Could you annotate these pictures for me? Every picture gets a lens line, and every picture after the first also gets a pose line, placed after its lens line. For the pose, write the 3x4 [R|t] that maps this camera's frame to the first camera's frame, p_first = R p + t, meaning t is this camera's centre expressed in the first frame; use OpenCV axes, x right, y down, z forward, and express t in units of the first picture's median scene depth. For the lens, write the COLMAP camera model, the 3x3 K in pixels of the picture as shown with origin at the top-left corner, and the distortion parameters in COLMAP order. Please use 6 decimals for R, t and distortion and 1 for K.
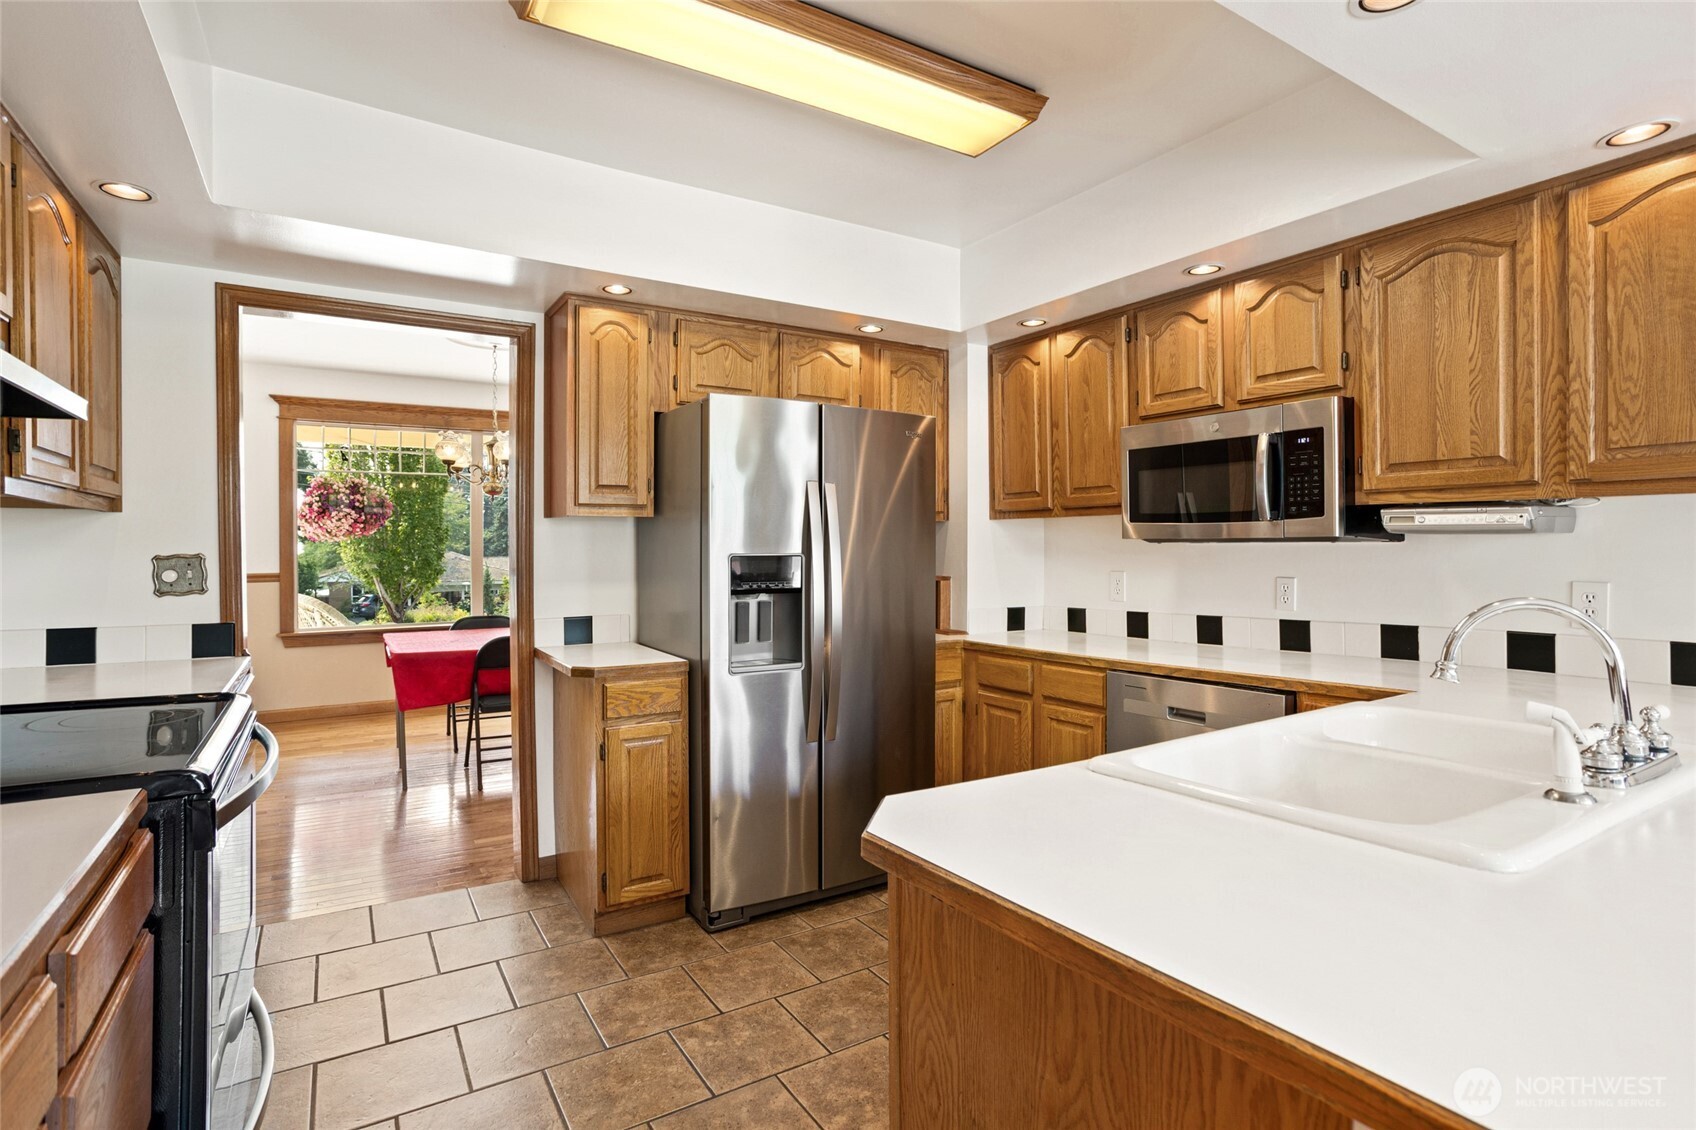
lens RADIAL K [[852.2, 0, 841.0], [0, 852.2, 555.9], [0, 0, 1]] dist [-0.048985, 0.027956]
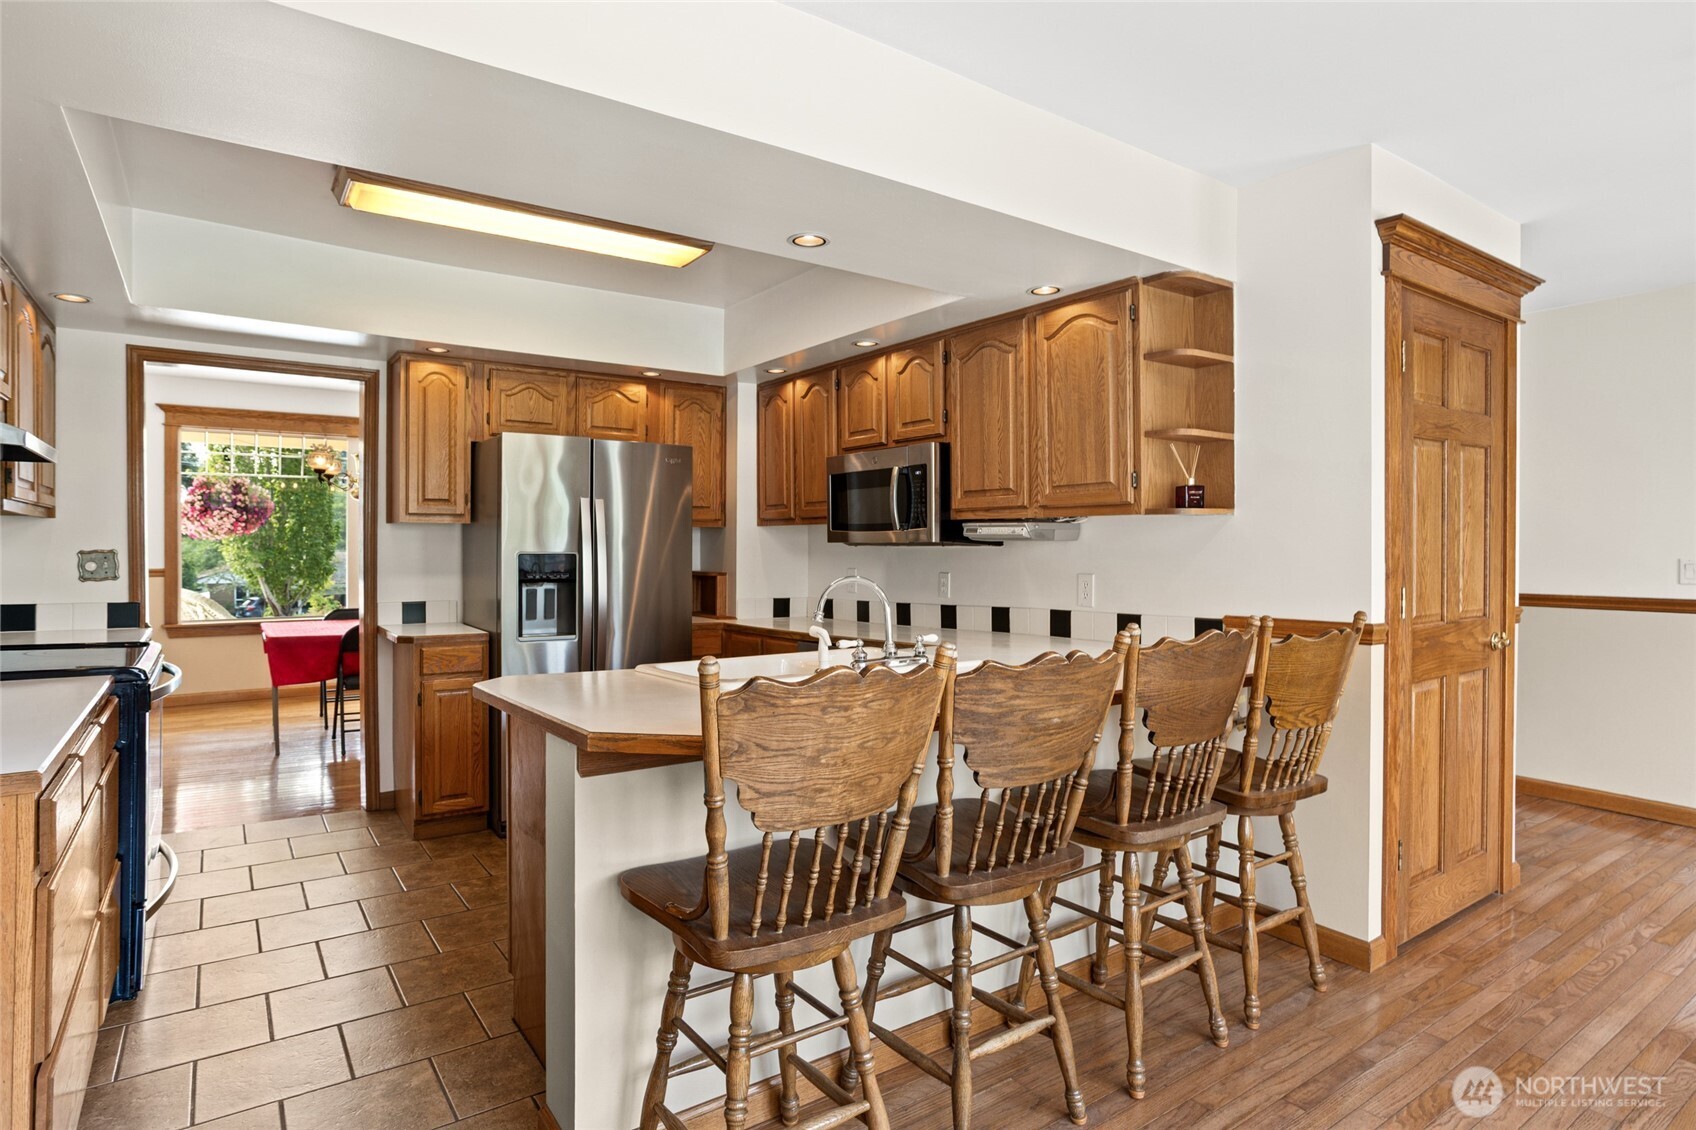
lens RADIAL K [[954.4, 0, 810.1], [0, 954.4, 558.8], [0, 0, 1]] dist [-0.042325, 0.033294]
pose [[0.999783, 0.005983, 0.019975, 0.263090], [-0.005995, 0.999982, 0.000527, 0.003886], [-0.019972, -0.000646, 0.999800, -0.442144]]
